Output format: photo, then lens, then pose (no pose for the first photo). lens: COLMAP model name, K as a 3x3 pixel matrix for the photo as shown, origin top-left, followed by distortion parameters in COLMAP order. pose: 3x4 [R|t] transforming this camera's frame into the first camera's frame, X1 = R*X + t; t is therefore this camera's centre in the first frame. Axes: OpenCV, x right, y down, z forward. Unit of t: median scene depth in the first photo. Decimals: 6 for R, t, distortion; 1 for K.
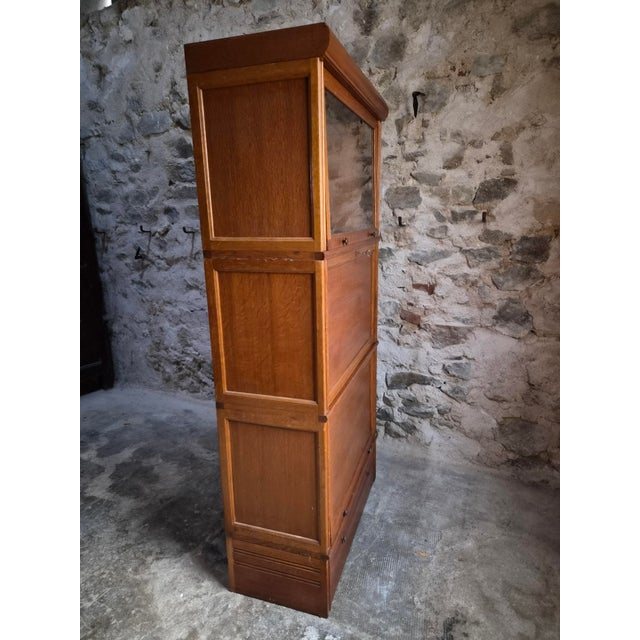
lens RADIAL K [[433.4, 0, 318.5], [0, 433.4, 323.3], [0, 0, 1]] dist [0.061371, -0.046278]
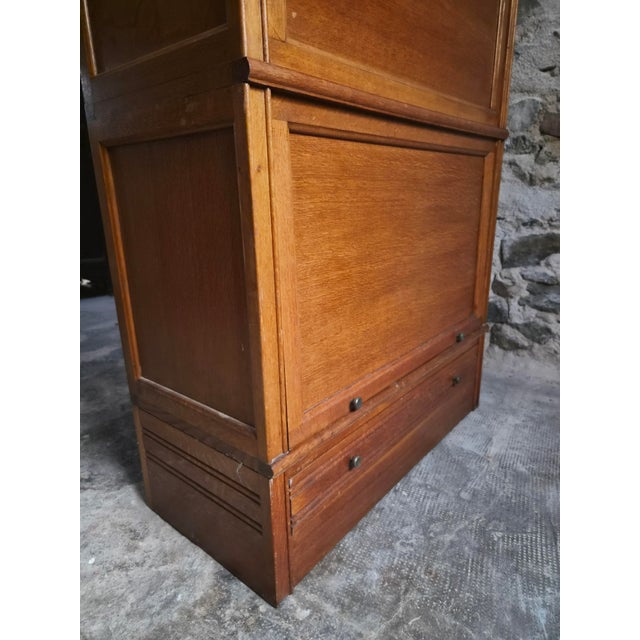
lens RADIAL K [[433.4, 0, 317.1], [0, 433.4, 325.0], [0, 0, 1]] dist [0.061371, -0.046278]
pose [[0.989993, 0.045437, -0.133602, -0.010742], [-0.038487, 0.997790, 0.054158, 0.238593], [0.135767, -0.048474, 0.989554, 0.419657]]
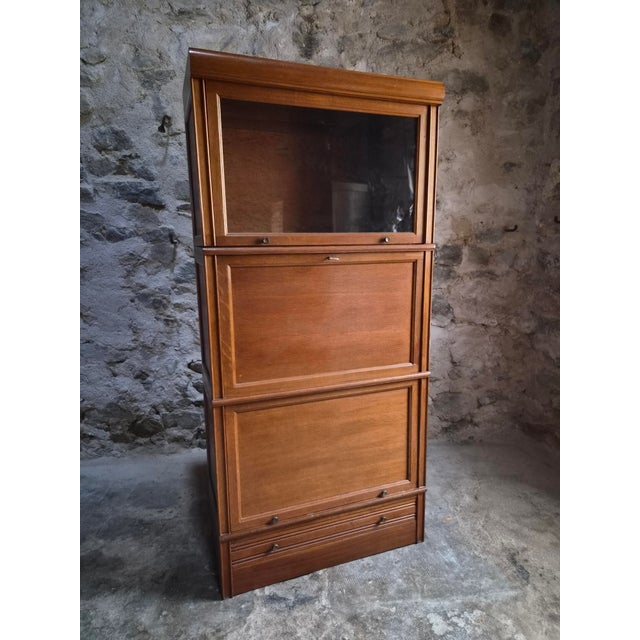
lens RADIAL K [[433.4, 0, 325.2], [0, 433.4, 320.4], [0, 0, 1]] dist [0.061371, -0.046278]
pose [[0.833006, -0.090359, 0.545835, -0.482856], [0.125552, 0.991708, -0.027437, 0.007701], [-0.538830, 0.091386, 0.837443, 0.143633]]
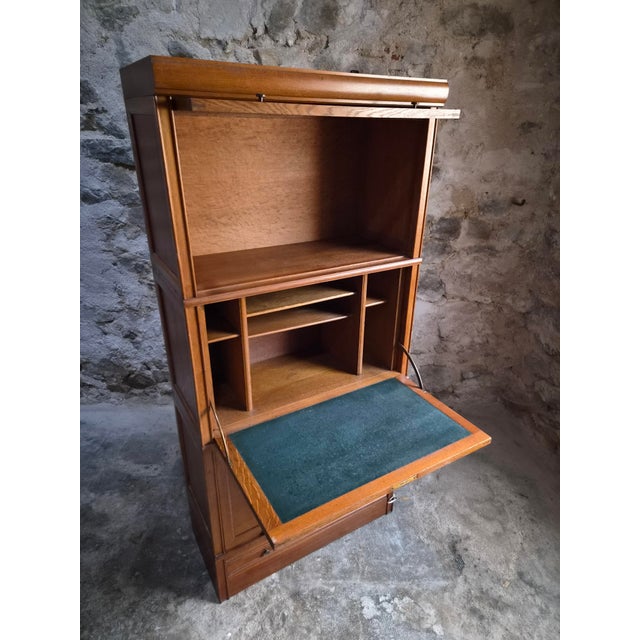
lens RADIAL K [[433.4, 0, 326.8], [0, 433.4, 323.6], [0, 0, 1]] dist [0.061371, -0.046278]
pose [[0.873256, -0.169228, 0.456931, -0.342870], [0.080763, 0.975051, 0.206770, -0.173679], [-0.480522, -0.143660, 0.865136, 0.101828]]
